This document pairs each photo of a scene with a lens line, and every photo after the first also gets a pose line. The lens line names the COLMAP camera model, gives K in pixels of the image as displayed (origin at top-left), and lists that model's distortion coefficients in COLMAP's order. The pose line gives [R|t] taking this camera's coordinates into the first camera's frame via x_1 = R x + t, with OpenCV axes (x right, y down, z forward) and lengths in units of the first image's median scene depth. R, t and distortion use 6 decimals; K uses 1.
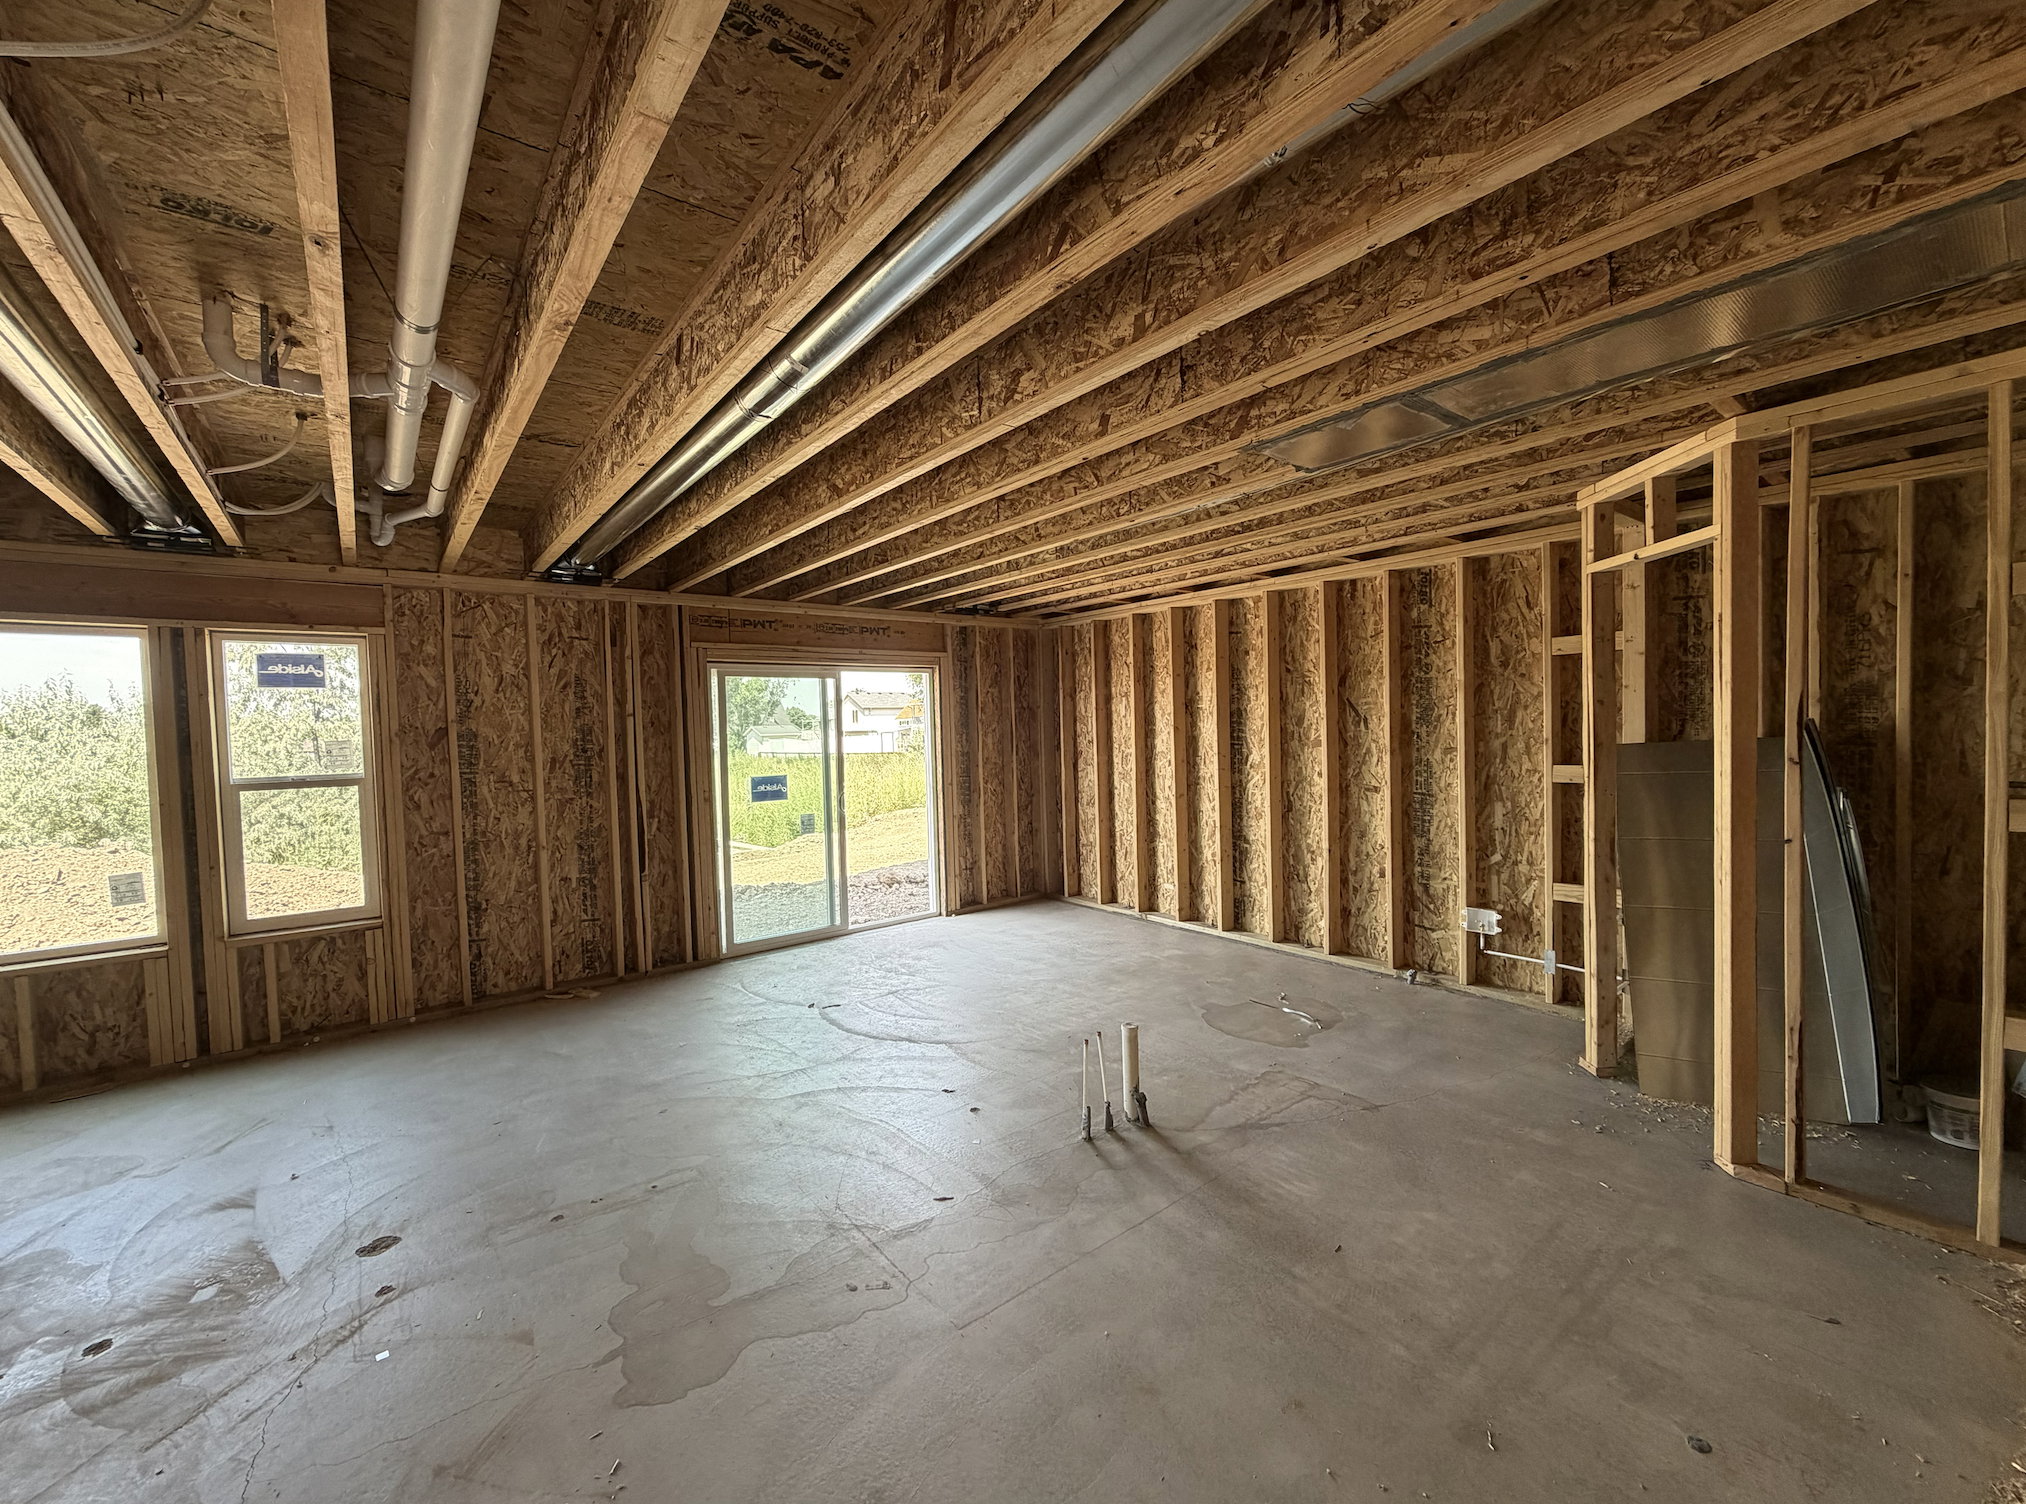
lens RADIAL K [[803.1, 0, 1003.3], [0, 803.1, 759.1], [0, 0, 1]] dist [0.001223, 0.000113]
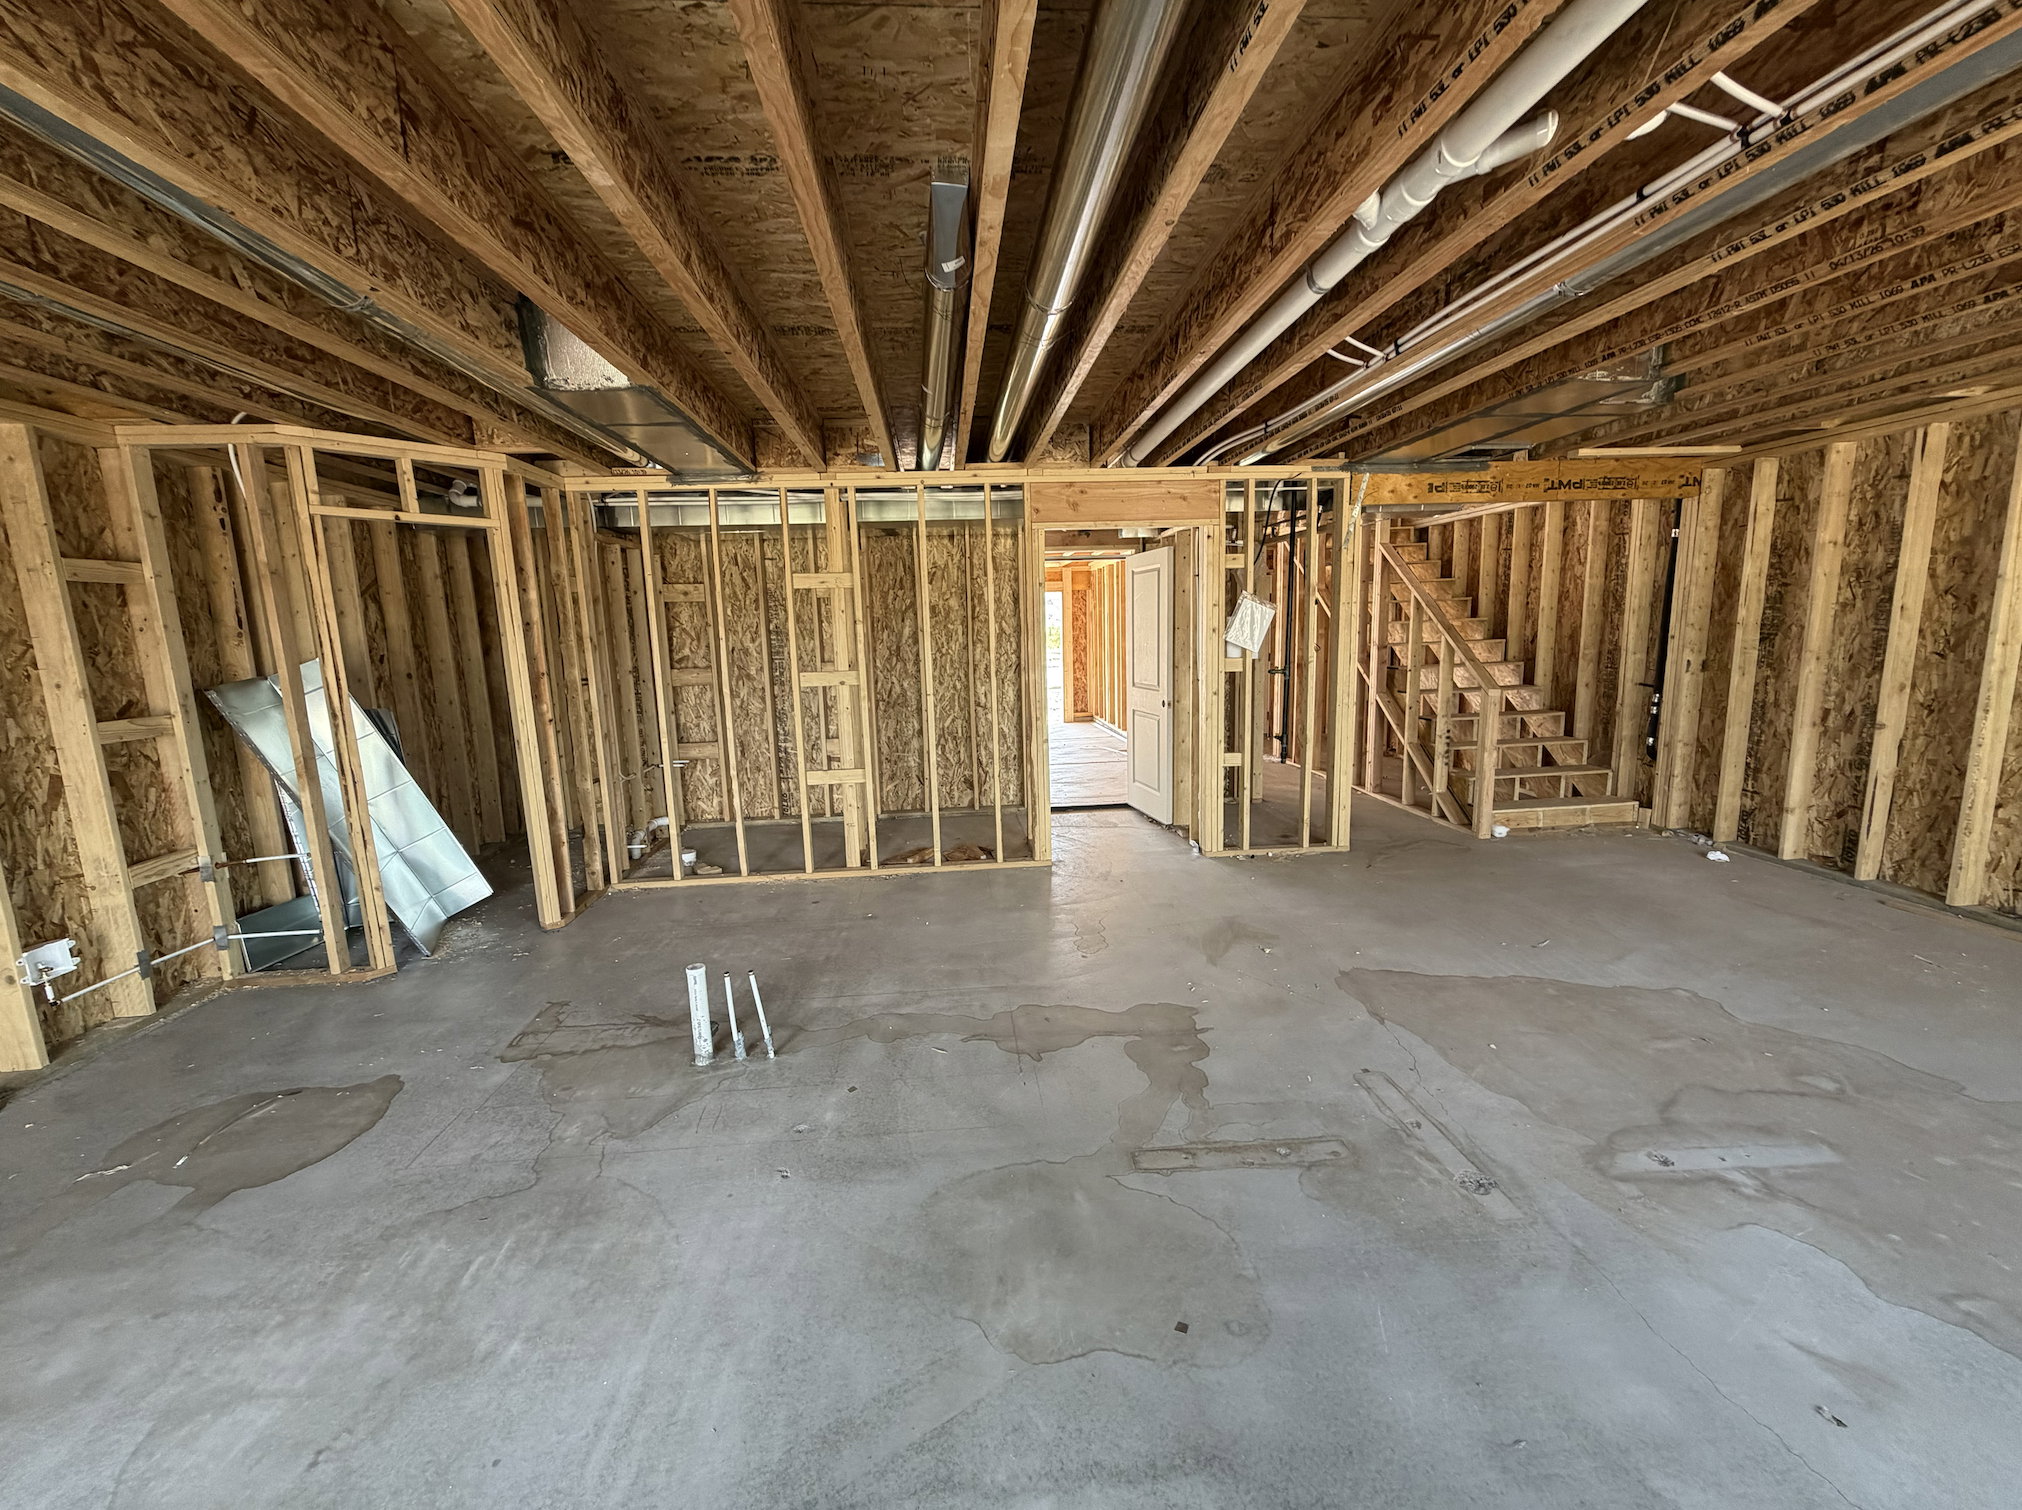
lens RADIAL K [[801.5, 0, 1007.1], [0, 801.5, 754.4], [0, 0, 1]] dist [0.001223, 0.000113]
pose [[-0.839295, -0.028154, 0.542947, -0.511930], [0.073525, 0.983606, 0.164660, -0.027806], [-0.538682, 0.178119, -0.823465, 1.223374]]
